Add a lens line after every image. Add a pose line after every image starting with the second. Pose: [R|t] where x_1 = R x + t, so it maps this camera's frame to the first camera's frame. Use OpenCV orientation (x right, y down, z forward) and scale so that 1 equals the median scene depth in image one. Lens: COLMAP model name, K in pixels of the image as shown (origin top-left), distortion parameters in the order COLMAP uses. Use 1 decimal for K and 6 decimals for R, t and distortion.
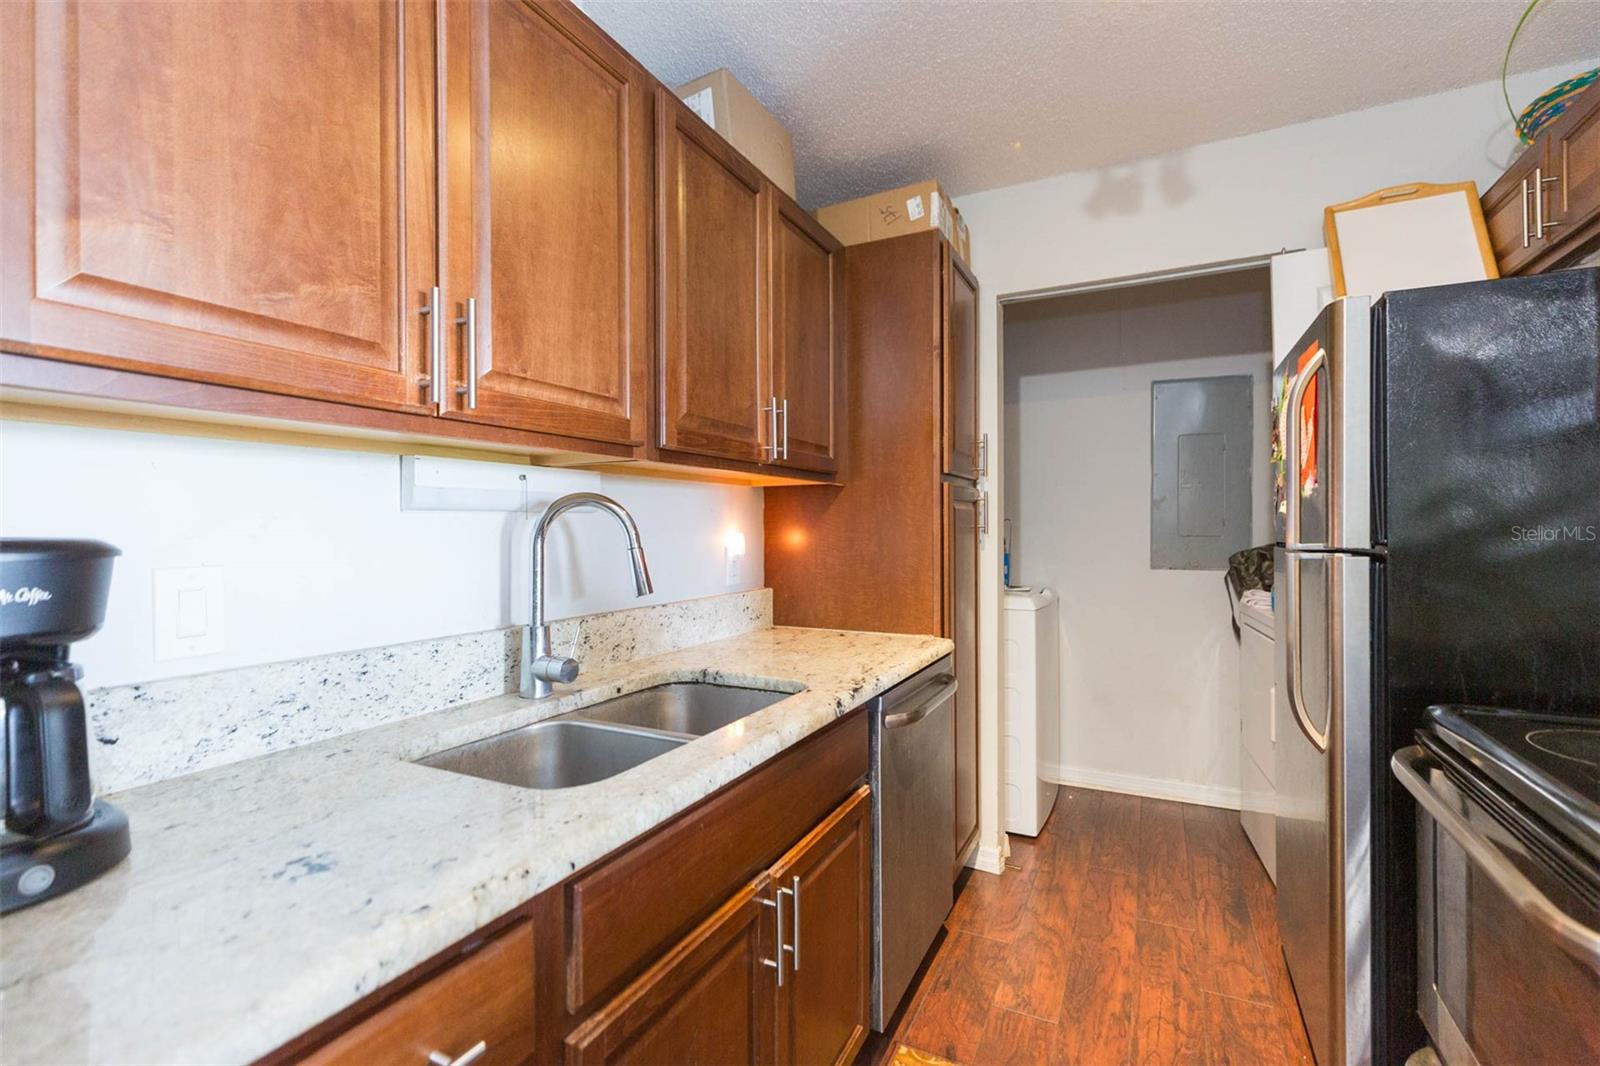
lens RADIAL K [[726.0, 0, 813.8], [0, 726.0, 529.5], [0, 0, 1]] dist [0.002068, -0.000858]
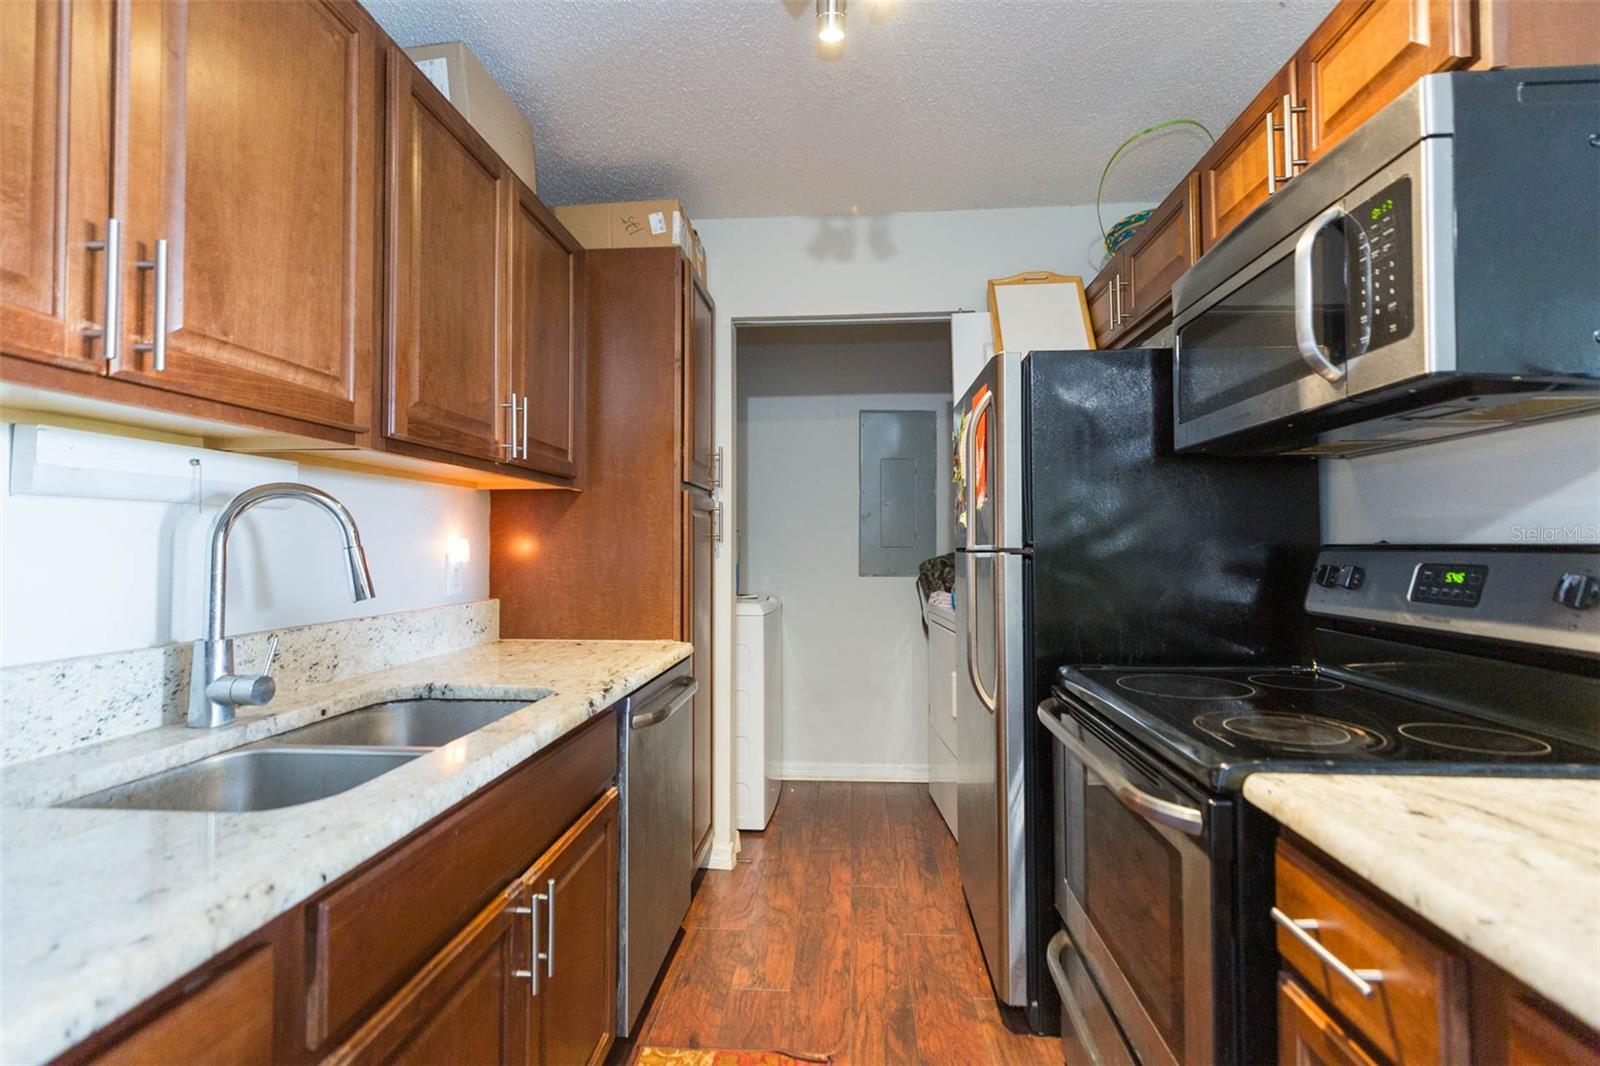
lens RADIAL K [[726.0, 0, 832.1], [0, 726.0, 533.0], [0, 0, 1]] dist [0.002068, -0.000858]
pose [[0.917901, 0.005635, 0.396769, -0.052031], [0.002866, 0.999779, -0.020830, 0.024558], [-0.396799, 0.020257, 0.917682, -0.044891]]
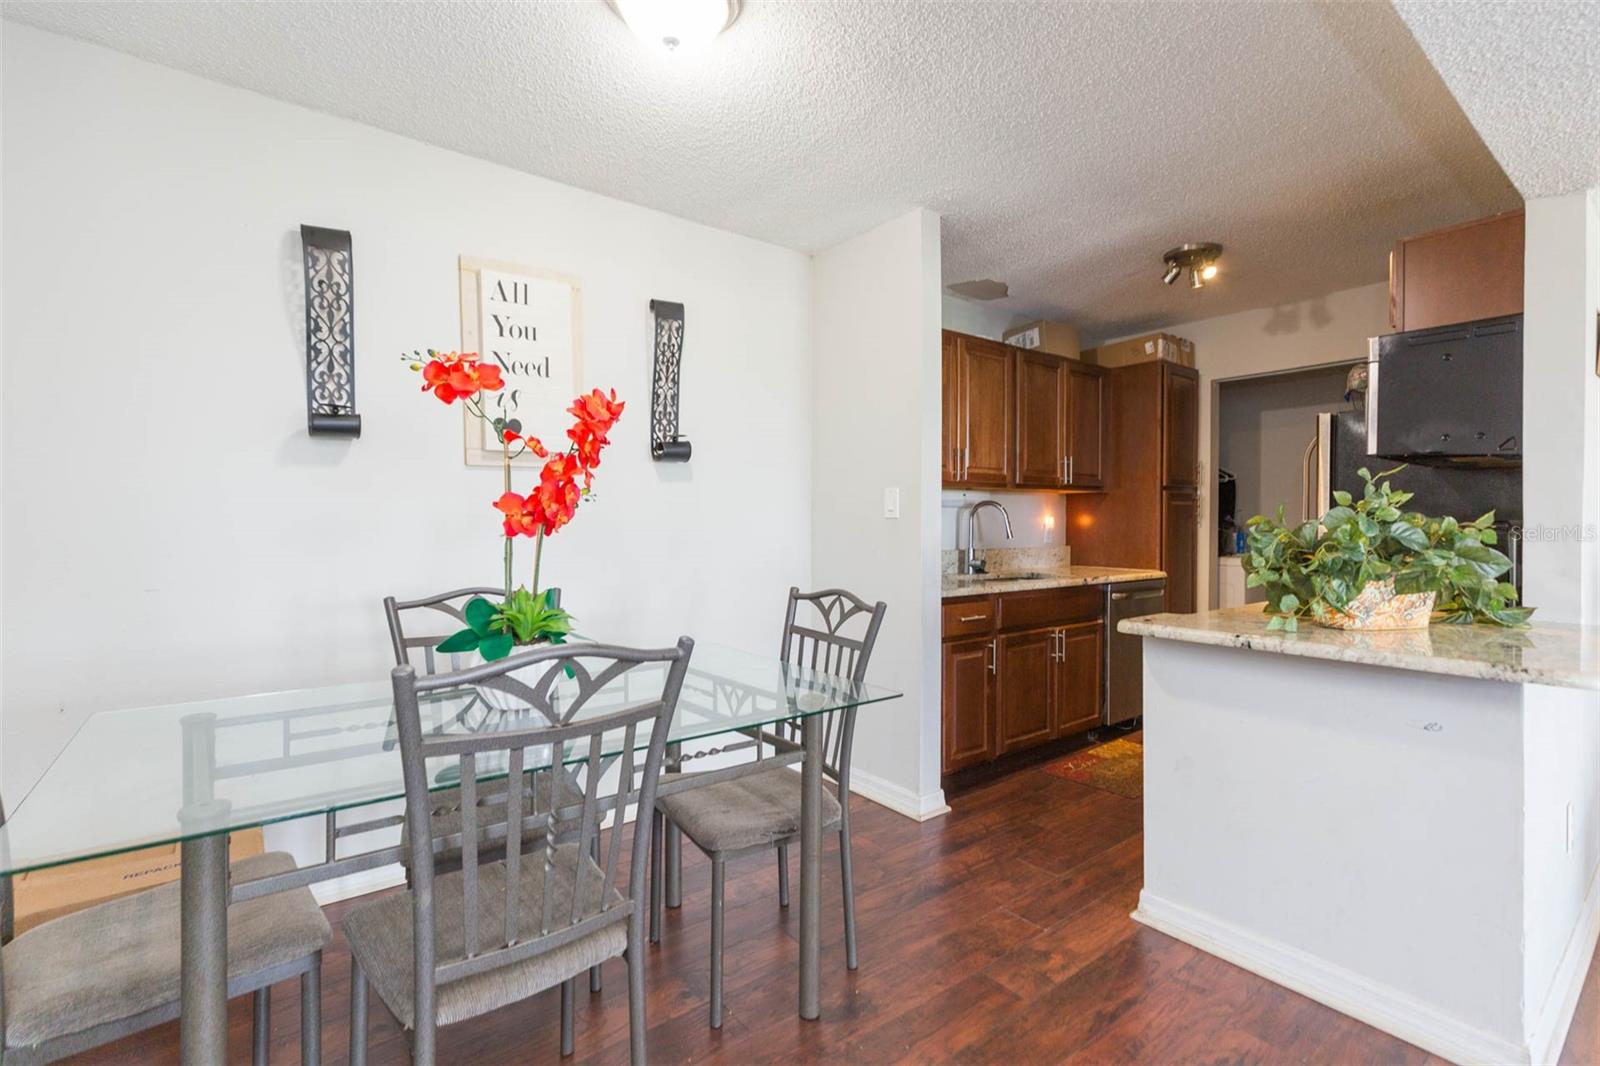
lens RADIAL K [[726.0, 0, 805.2], [0, 726.0, 527.7], [0, 0, 1]] dist [0.002068, -0.000858]
pose [[0.896493, 0.010020, -0.442944, 0.240194], [-0.005942, 0.999926, 0.010593, 0.023323], [0.443018, -0.006865, 0.896487, -1.506409]]
